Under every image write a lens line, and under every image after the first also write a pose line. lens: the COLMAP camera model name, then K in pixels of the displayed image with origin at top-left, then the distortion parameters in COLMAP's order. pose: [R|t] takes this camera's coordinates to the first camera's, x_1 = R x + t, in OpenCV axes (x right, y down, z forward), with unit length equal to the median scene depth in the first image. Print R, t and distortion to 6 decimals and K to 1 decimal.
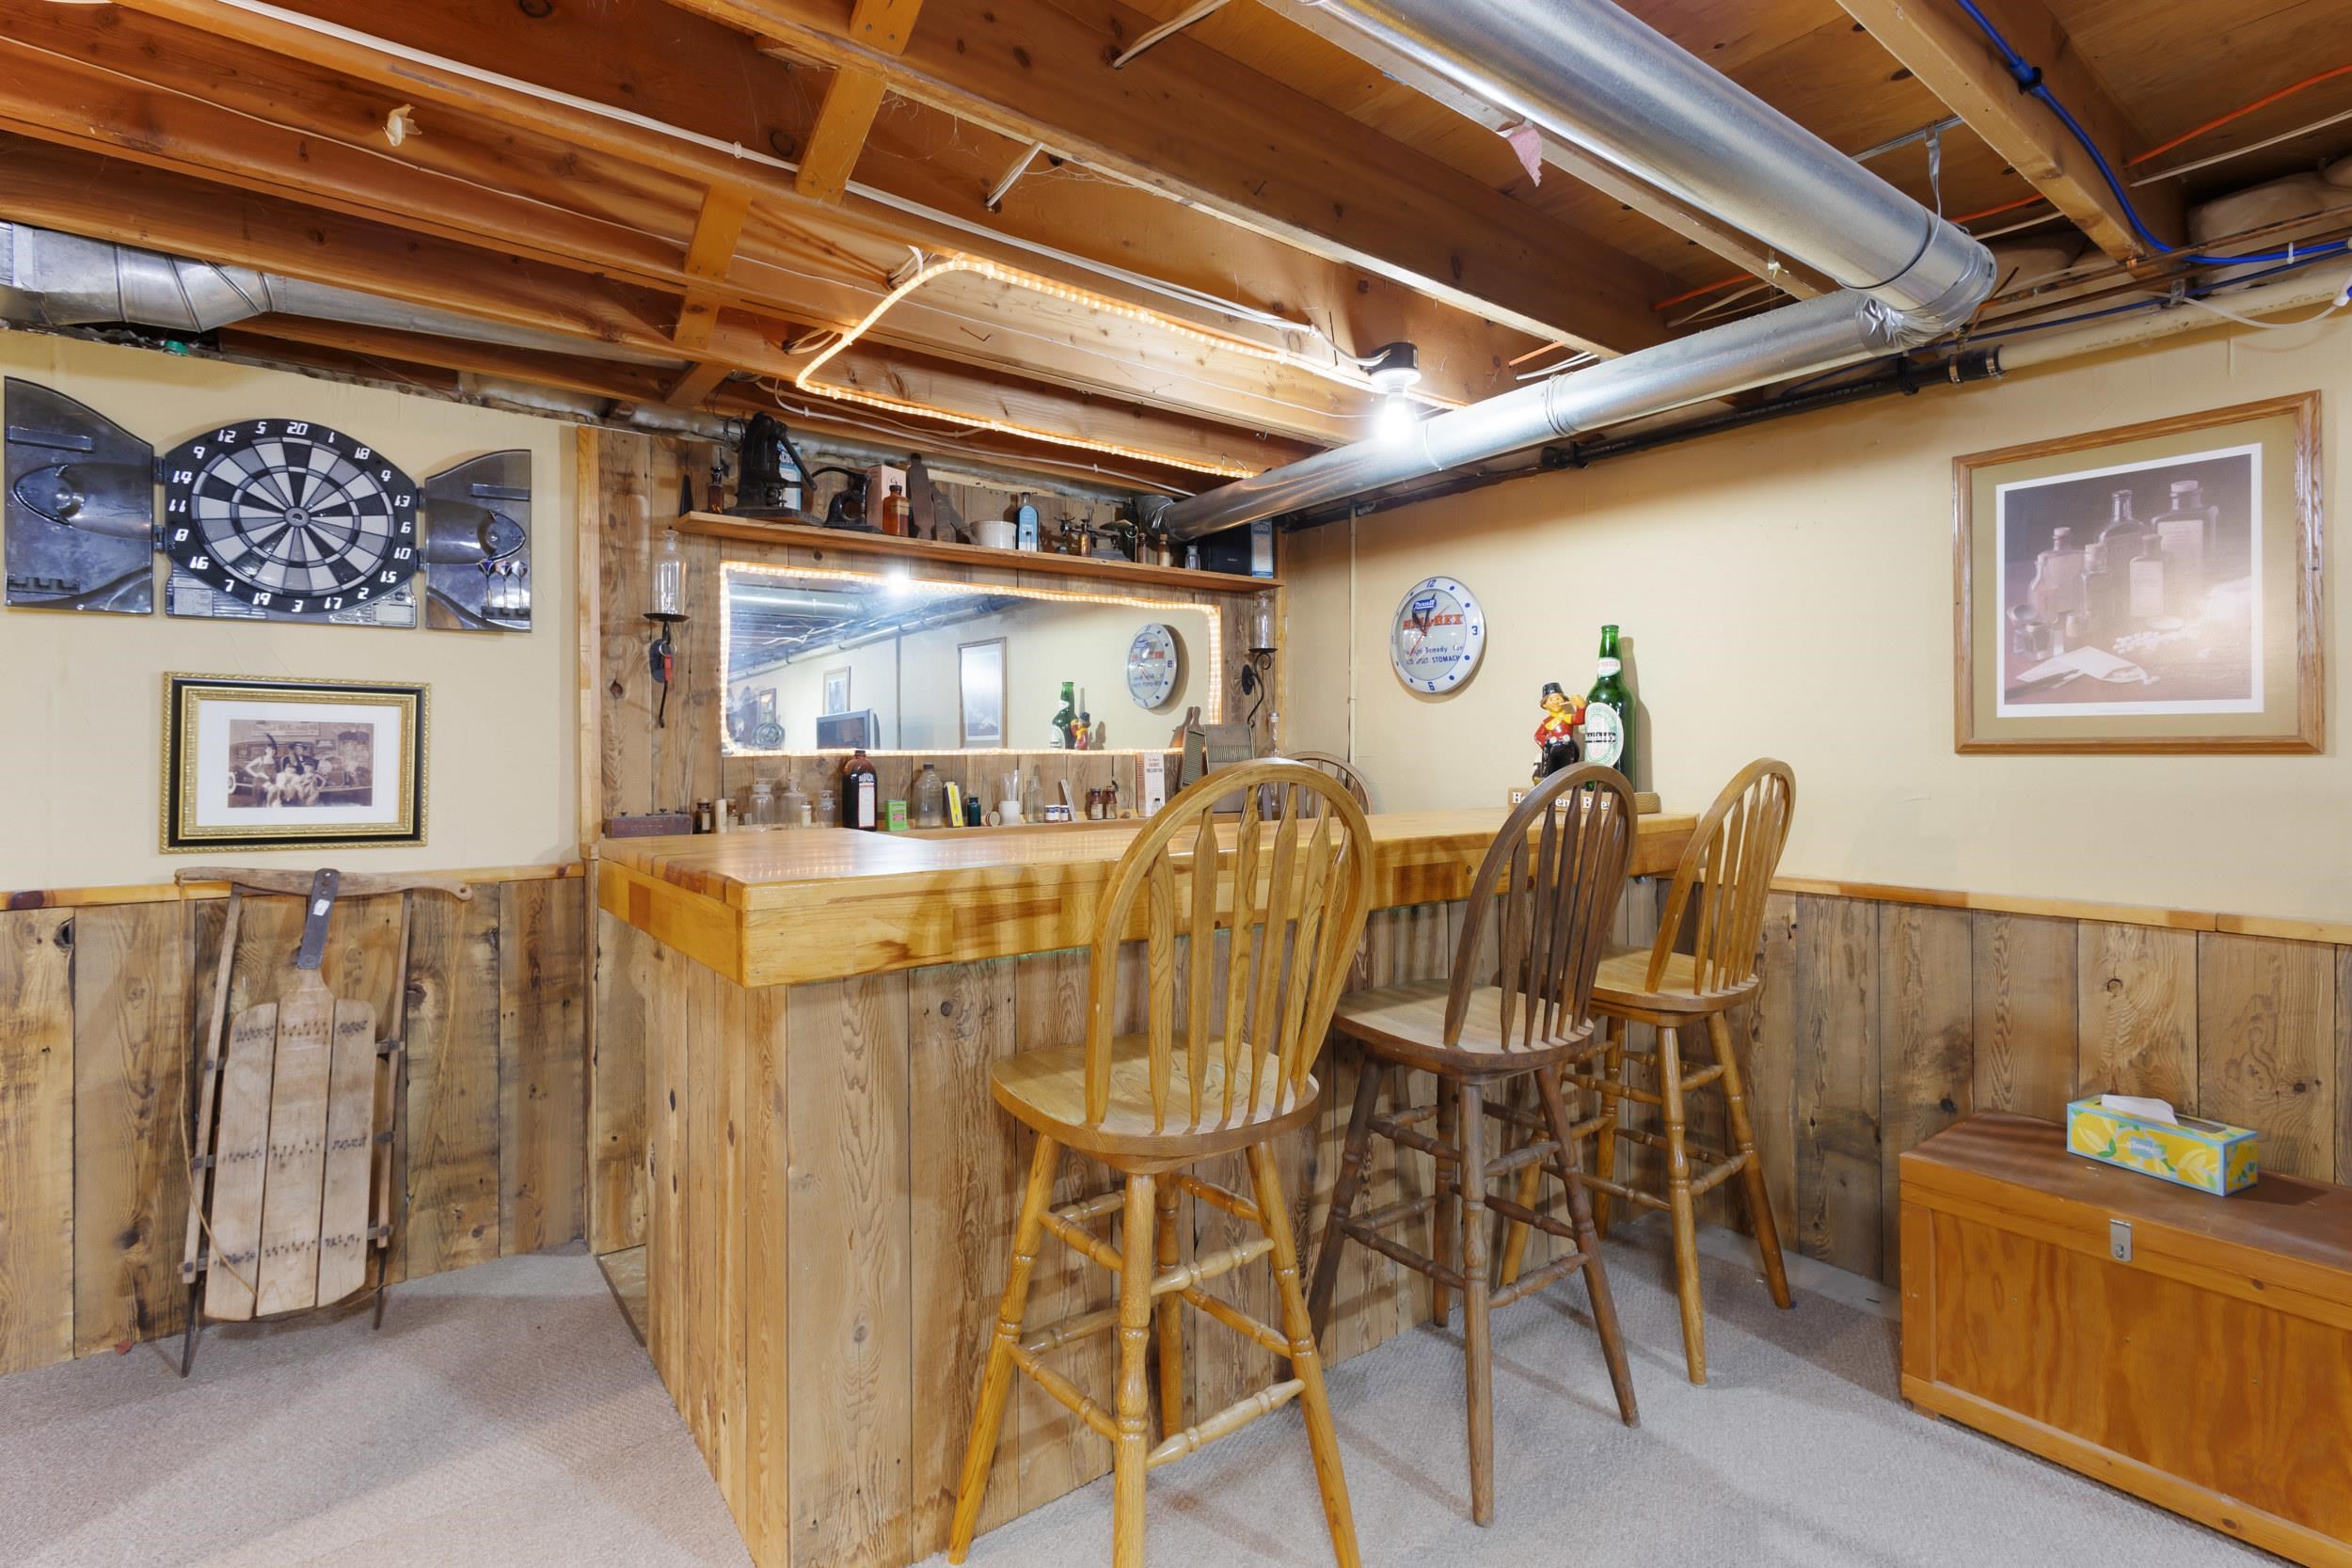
lens RADIAL K [[1093.6, 0, 1171.7], [0, 1093.6, 751.7], [0, 0, 1]] dist [0.009024, -0.000929]
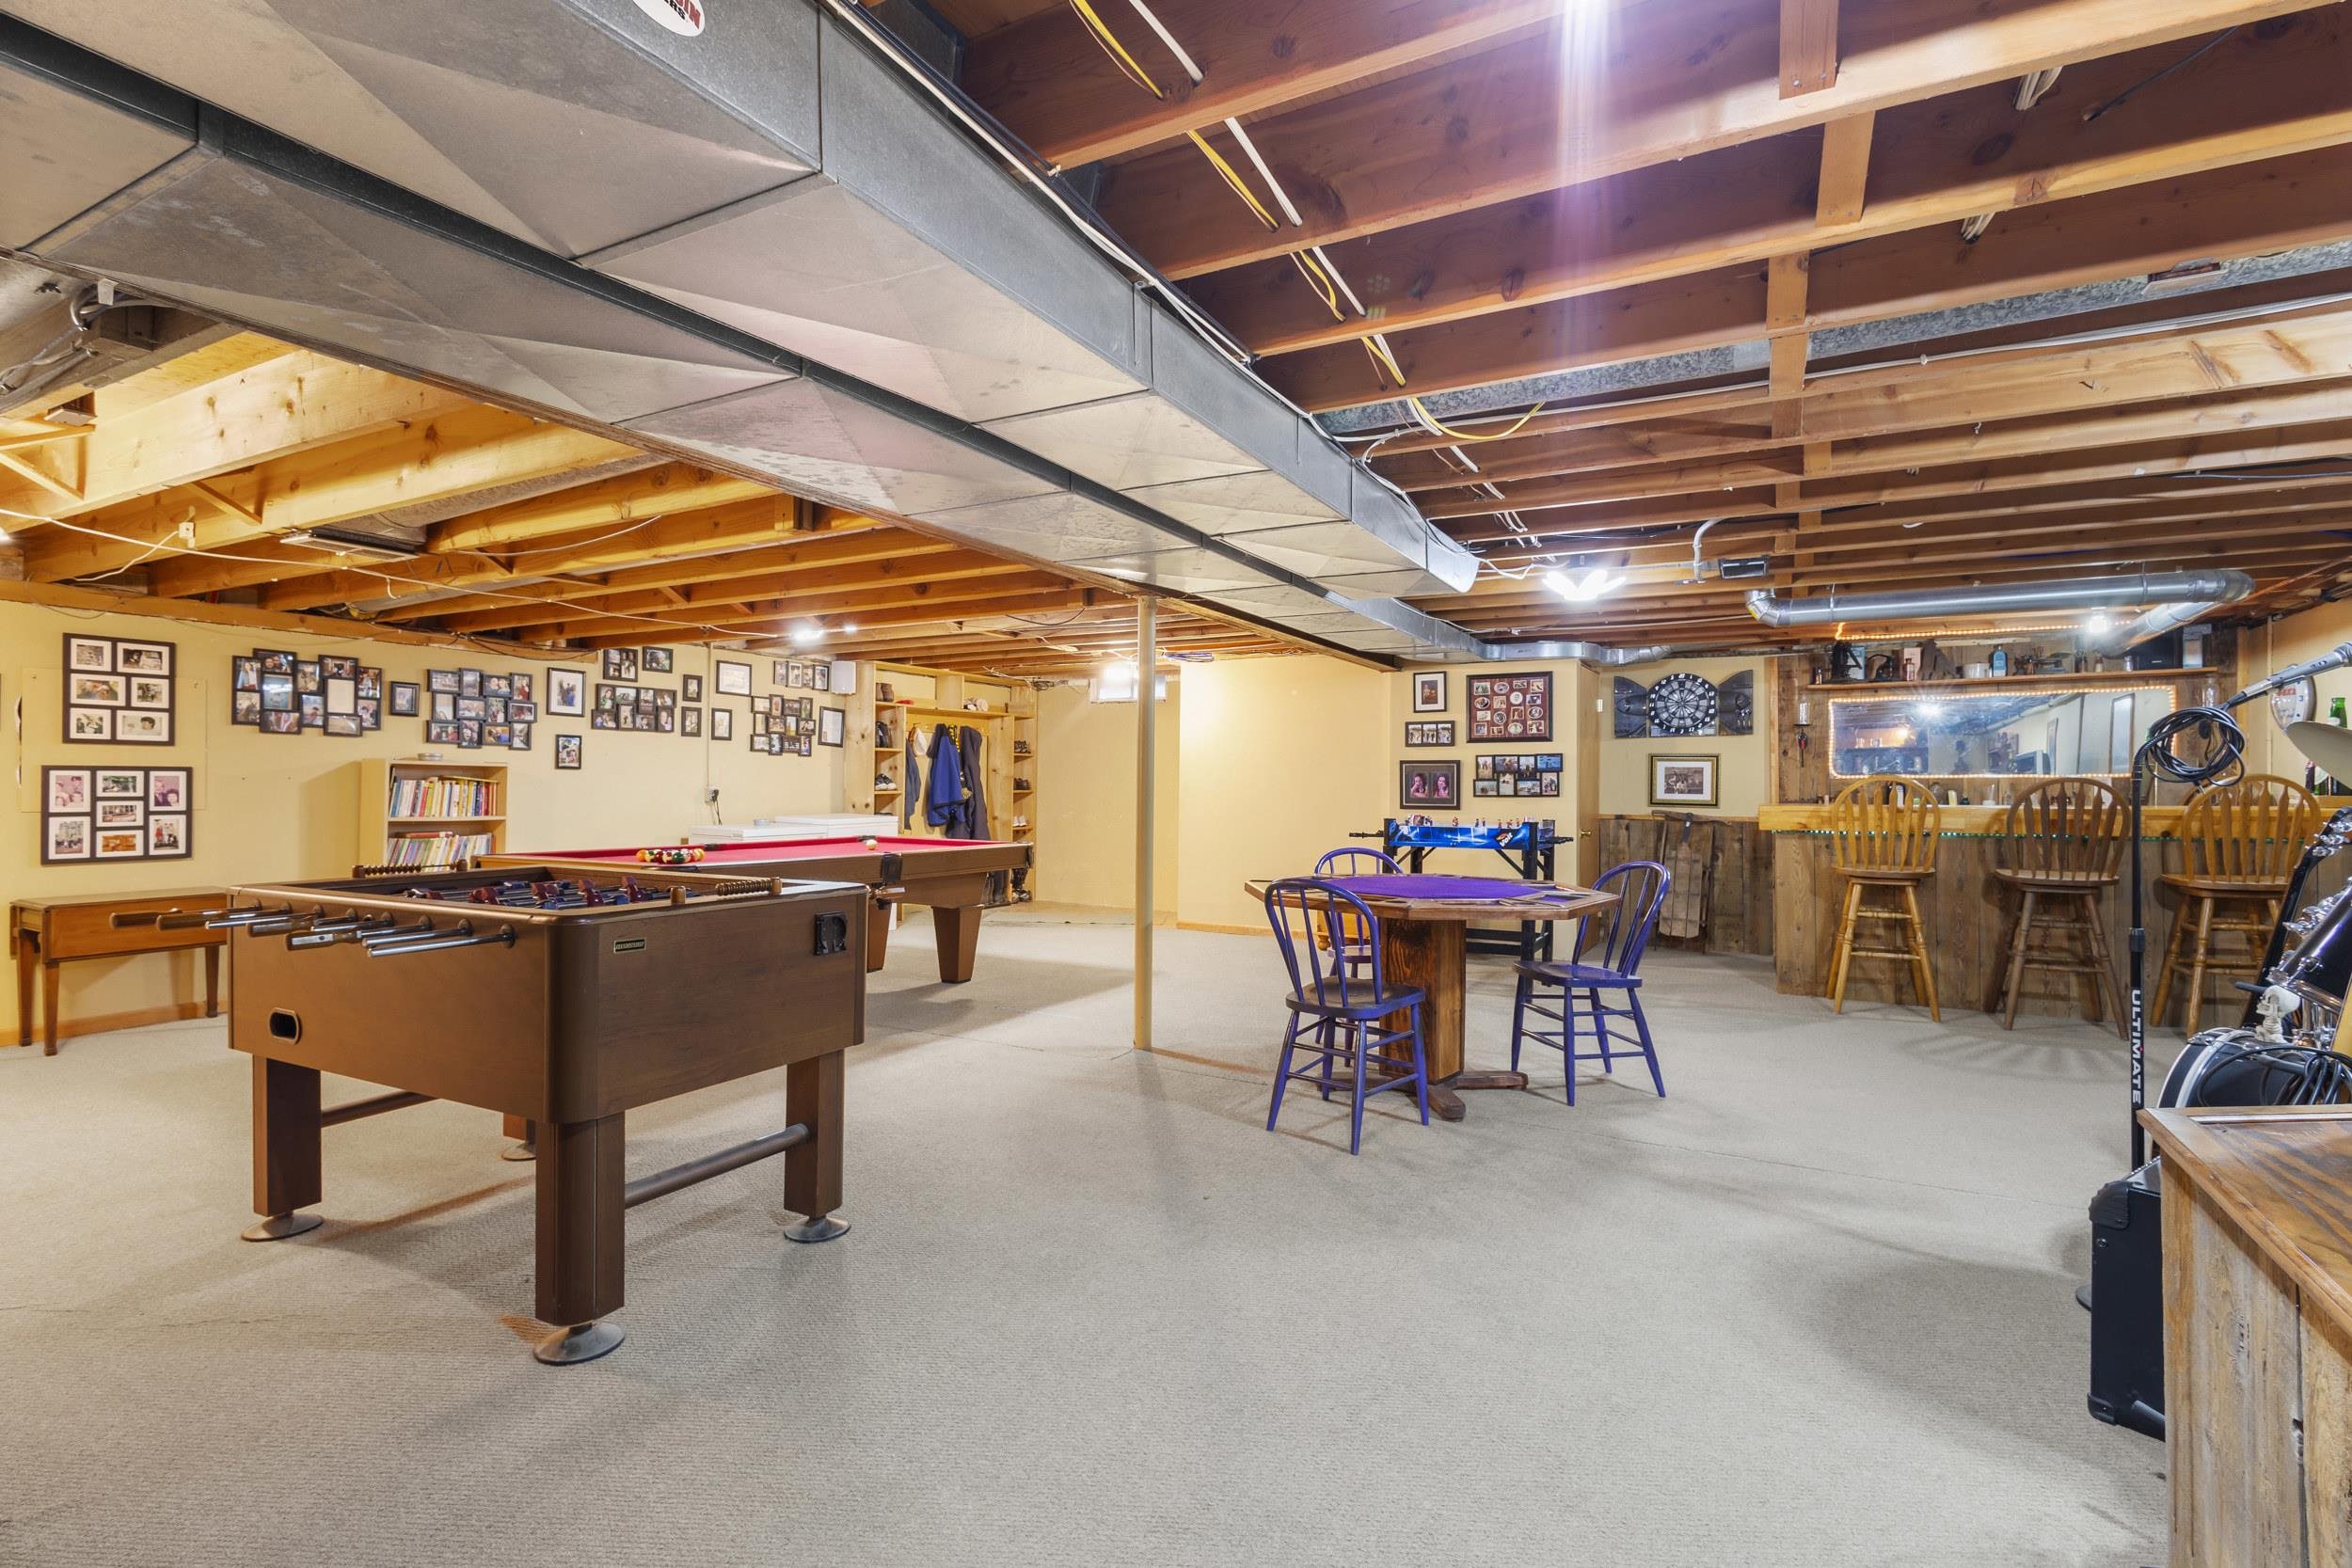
lens RADIAL K [[1093.6, 0, 1177.7], [0, 1093.6, 766.7], [0, 0, 1]] dist [0.009024, -0.000929]
pose [[0.414054, -0.015258, -0.910124, 1.443886], [-0.002014, 0.999842, -0.017679, 0.029377], [0.910250, 0.009153, 0.413958, -1.595636]]
